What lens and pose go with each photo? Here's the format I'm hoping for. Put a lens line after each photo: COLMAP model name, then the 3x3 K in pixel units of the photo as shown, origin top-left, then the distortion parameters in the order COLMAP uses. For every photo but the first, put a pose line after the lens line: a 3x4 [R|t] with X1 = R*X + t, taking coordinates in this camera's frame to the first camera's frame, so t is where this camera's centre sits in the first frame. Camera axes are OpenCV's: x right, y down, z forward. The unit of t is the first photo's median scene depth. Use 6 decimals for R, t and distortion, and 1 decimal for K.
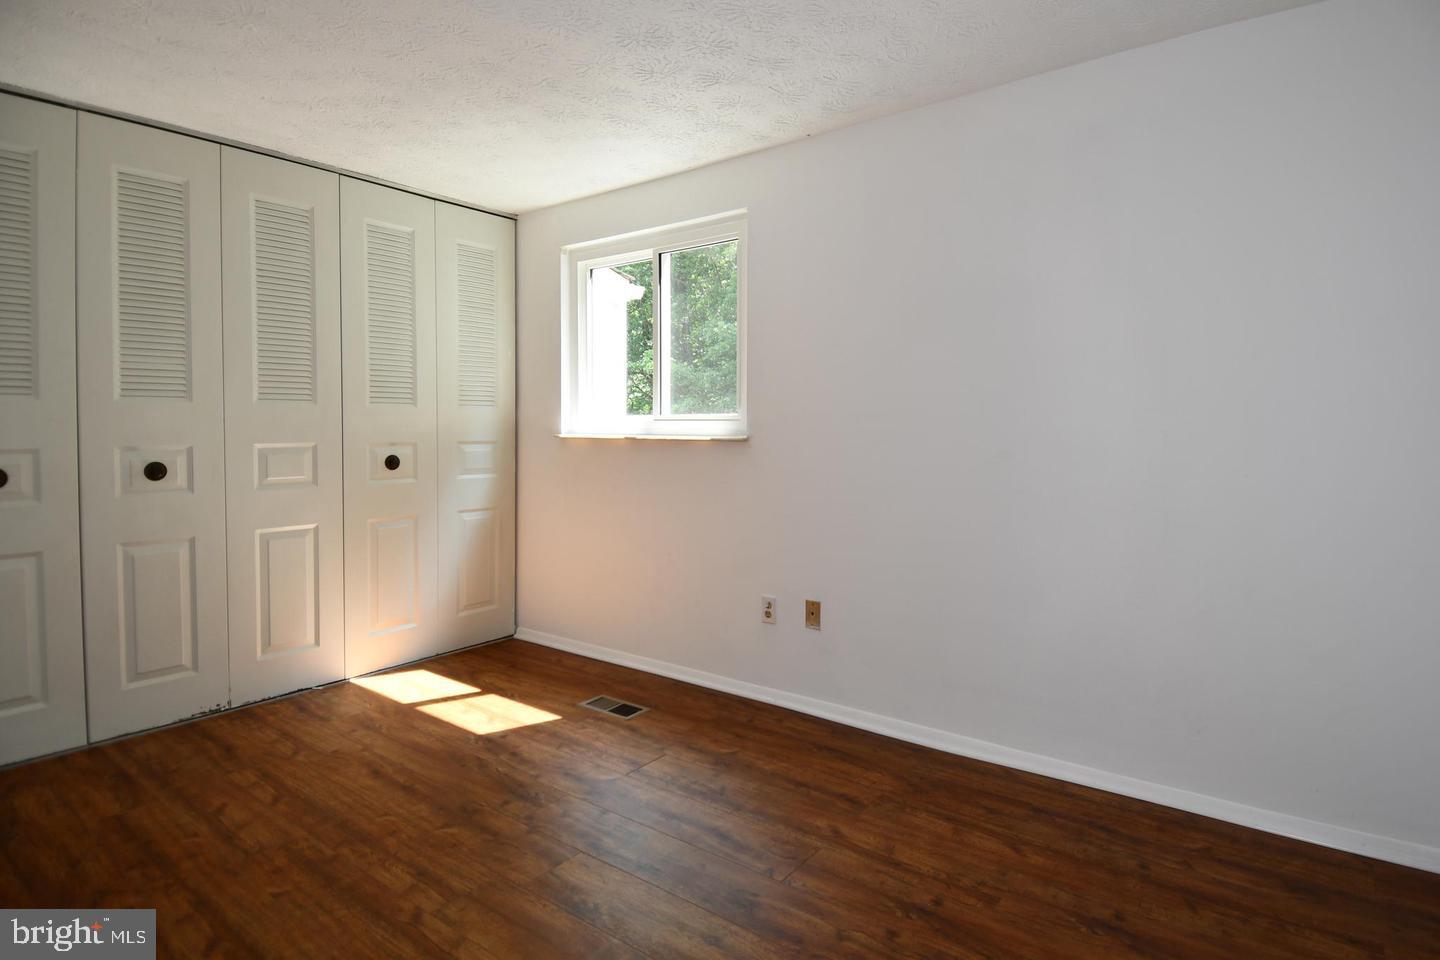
lens RADIAL K [[758.1, 0, 725.3], [0, 758.1, 452.8], [0, 0, 1]] dist [0.041107, -0.047574]
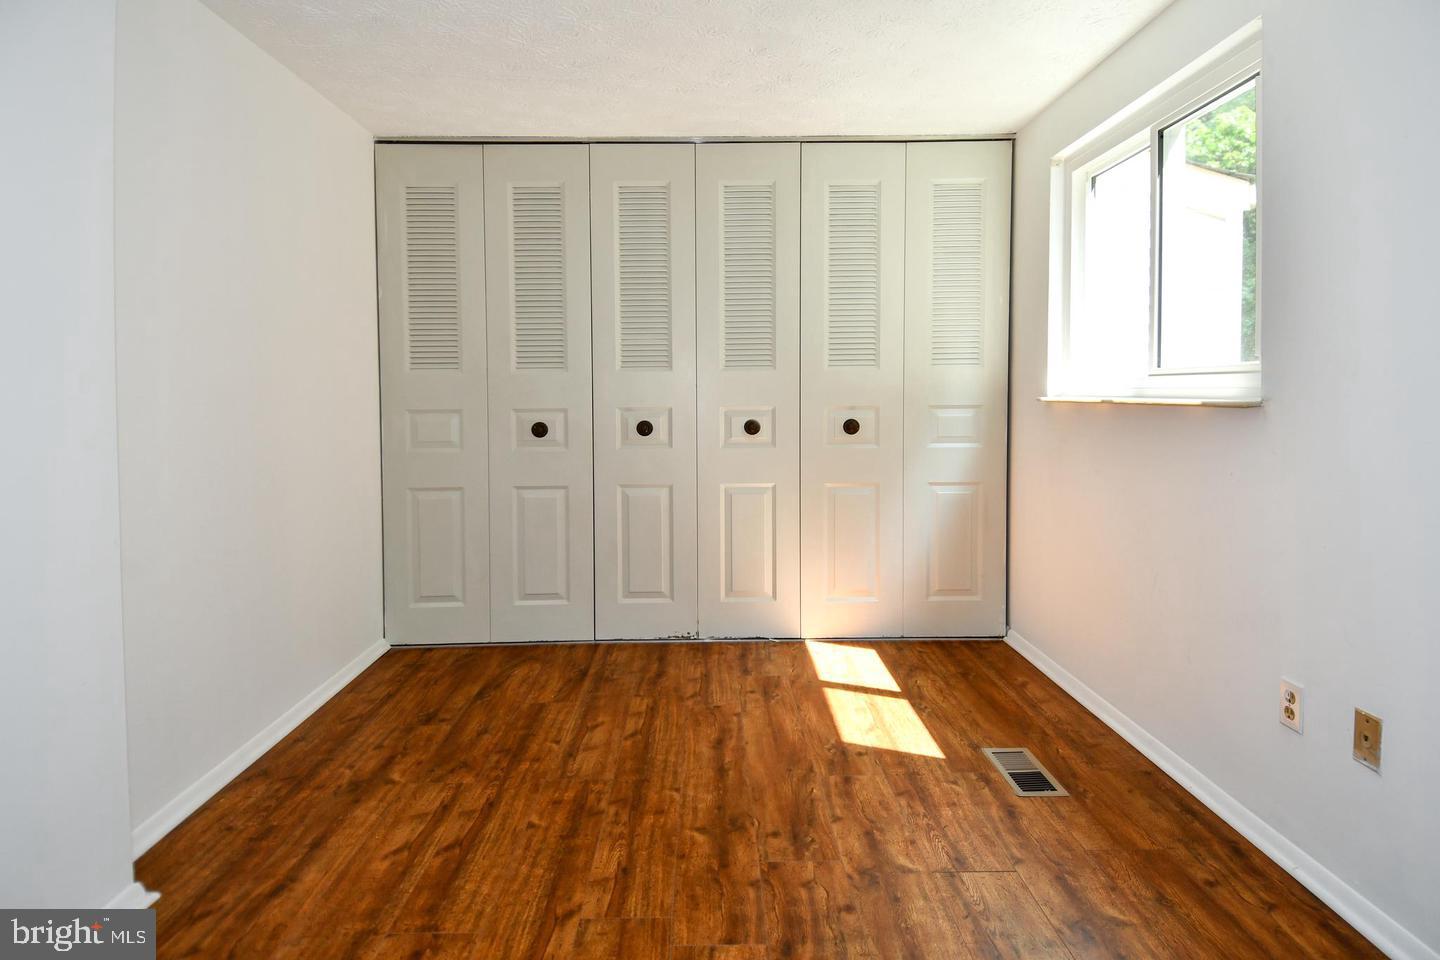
lens RADIAL K [[753.9, 0, 716.4], [0, 753.9, 407.2], [0, 0, 1]] dist [0.055920, -0.045917]
pose [[0.617186, 0.008461, -0.786772, 0.254676], [-0.017177, 0.999849, -0.002723, -0.007389], [0.786630, 0.015195, 0.617238, 0.323809]]
